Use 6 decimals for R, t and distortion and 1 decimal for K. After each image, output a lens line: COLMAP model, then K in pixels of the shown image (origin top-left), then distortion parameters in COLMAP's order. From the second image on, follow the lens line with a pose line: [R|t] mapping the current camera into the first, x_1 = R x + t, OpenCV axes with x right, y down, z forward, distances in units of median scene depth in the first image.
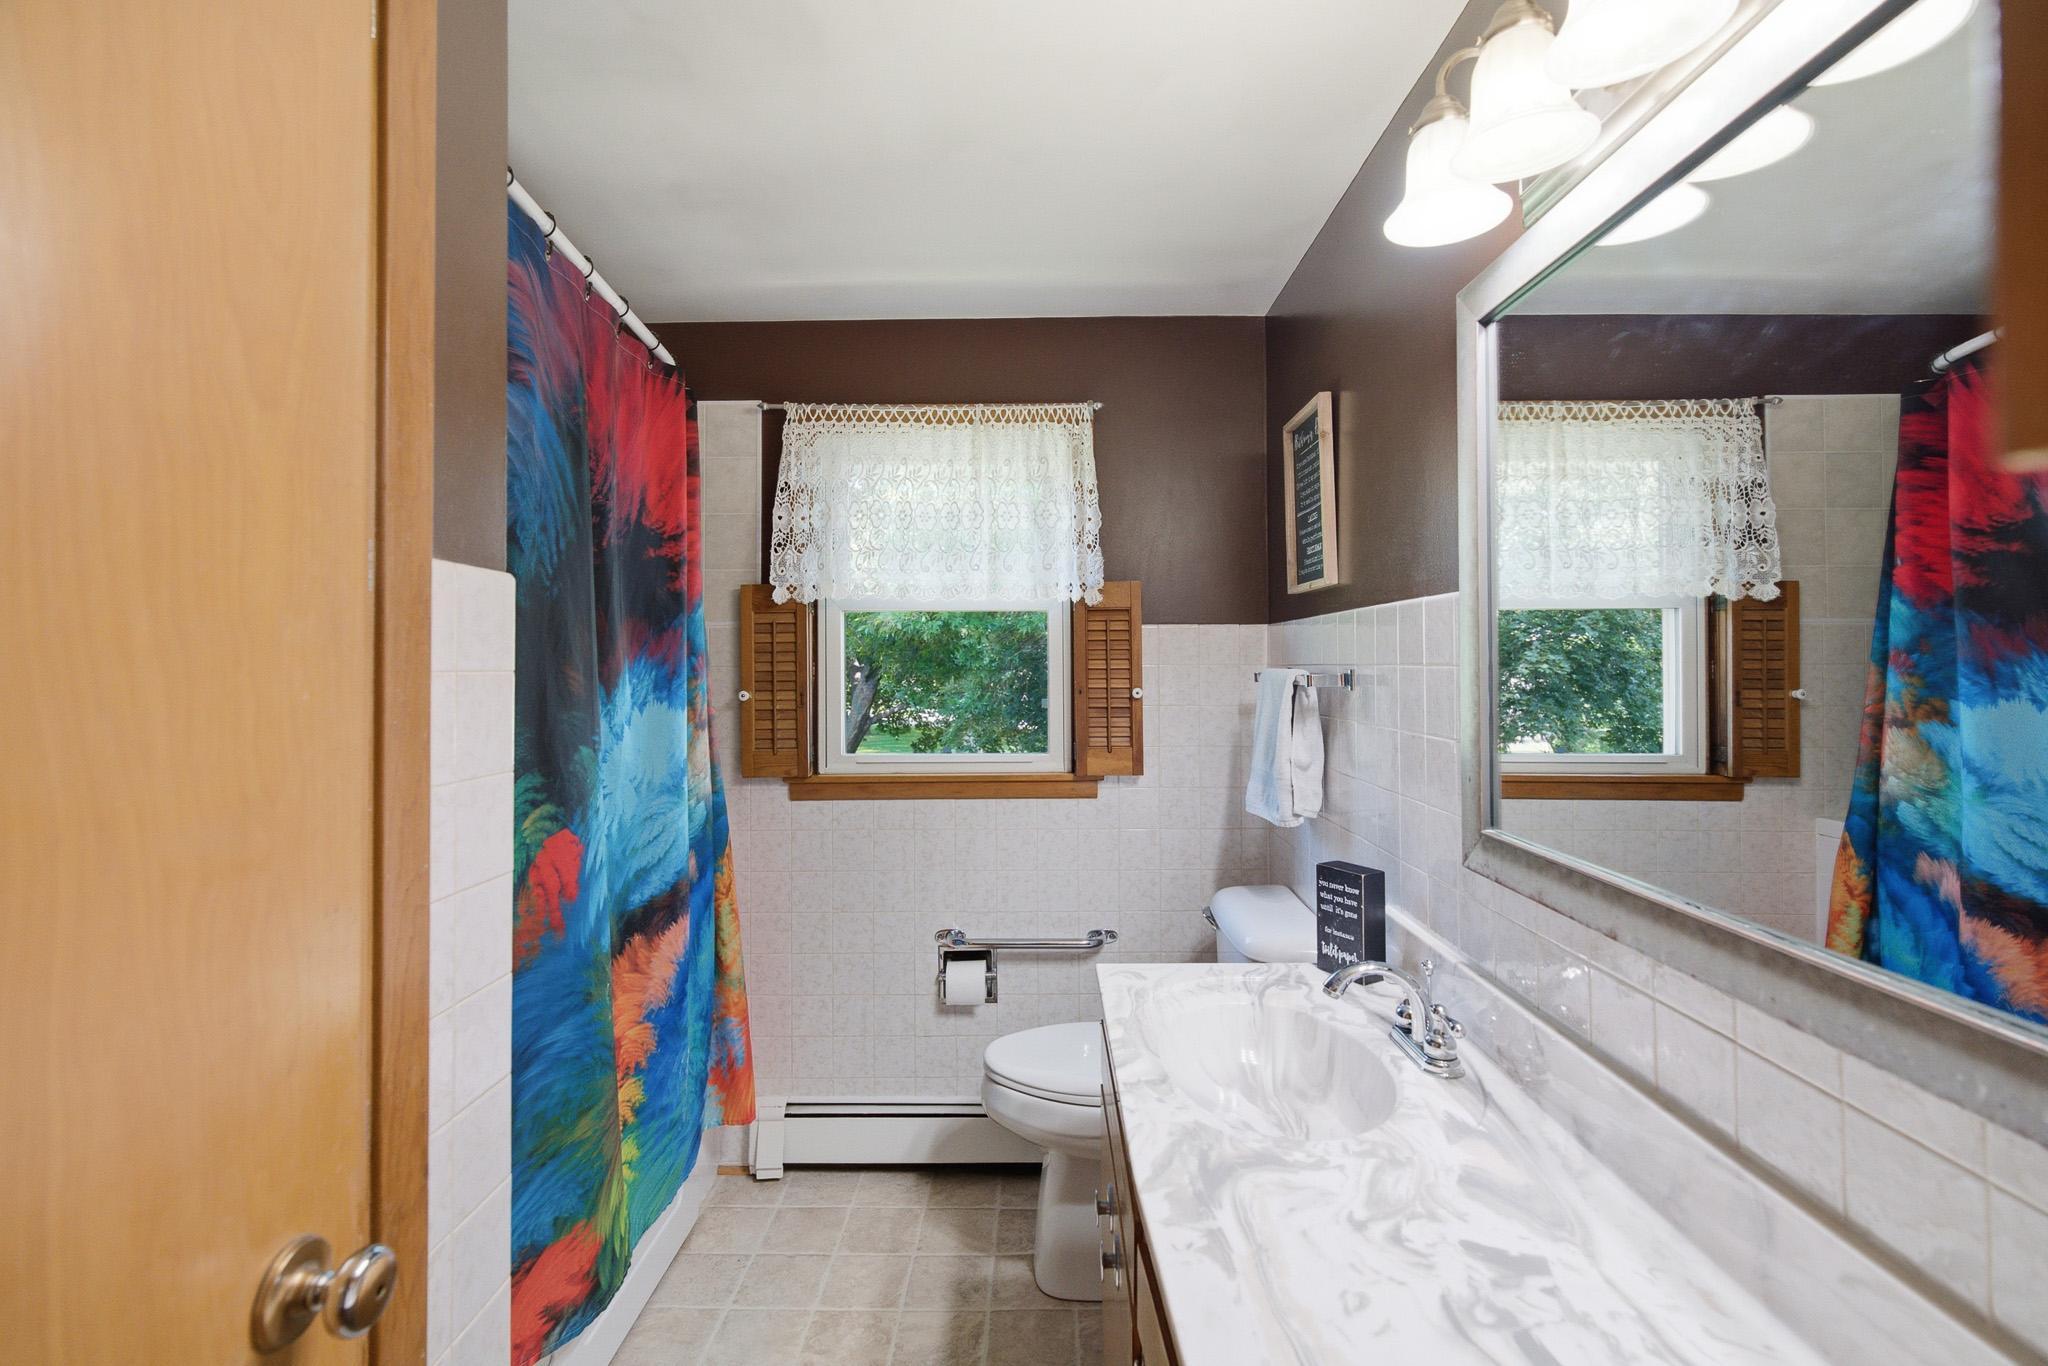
lens RADIAL K [[929.7, 0, 1028.2], [0, 929.7, 658.5], [0, 0, 1]] dist [-0.002607, 0.004616]
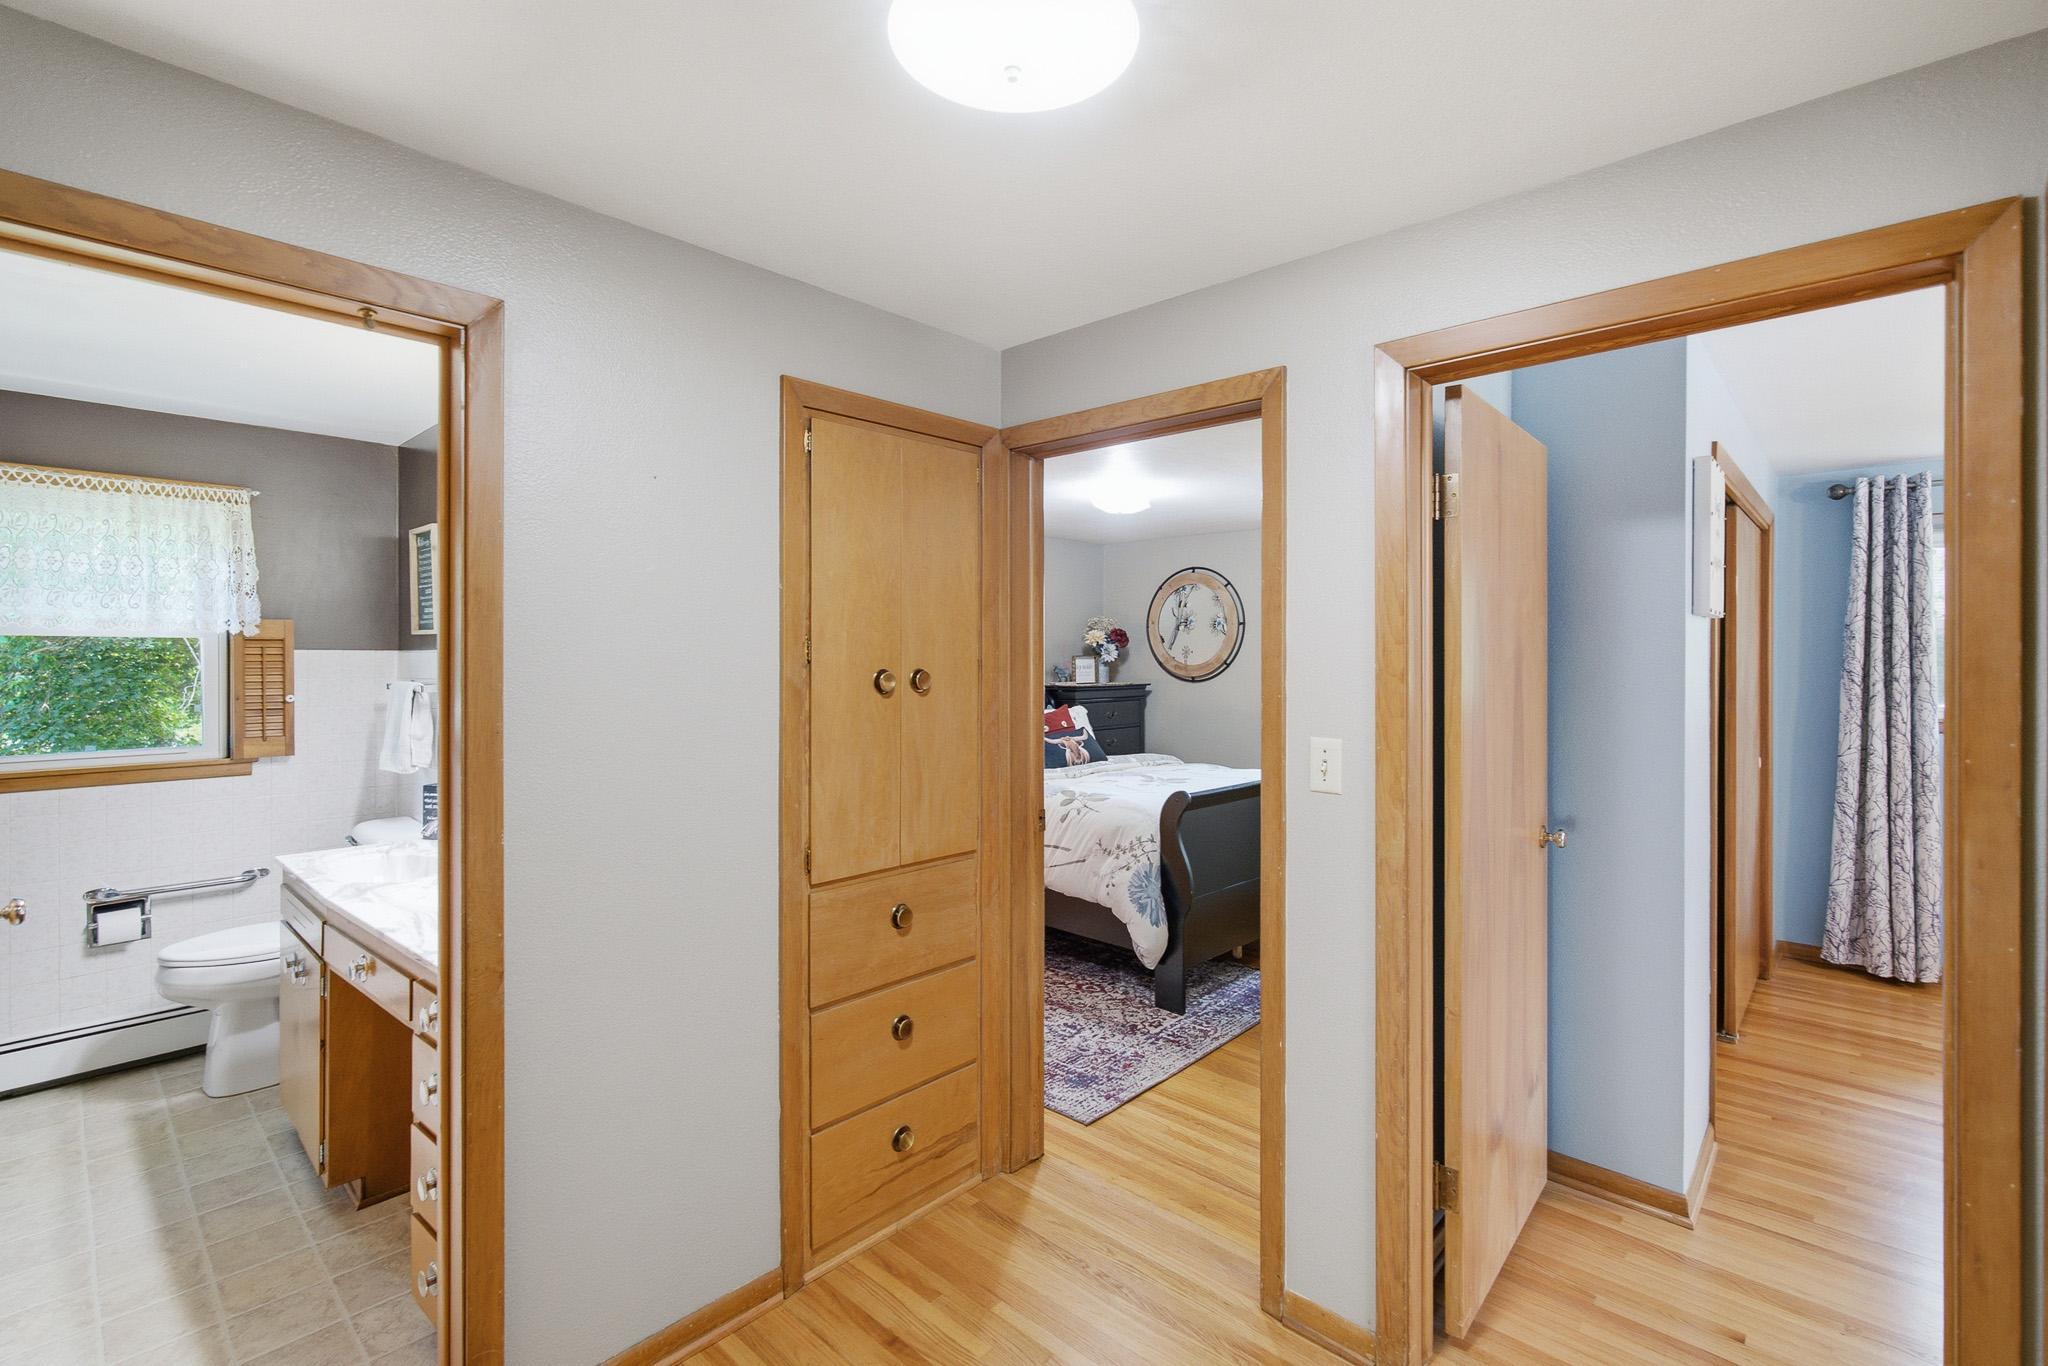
lens RADIAL K [[929.7, 0, 1028.2], [0, 929.7, 658.5], [0, 0, 1]] dist [-0.002607, 0.004616]
pose [[0.669943, 0.005622, 0.742391, -0.184177], [-0.010491, 0.999943, 0.001895, -0.038655], [-0.742339, -0.009058, 0.669964, -0.801694]]
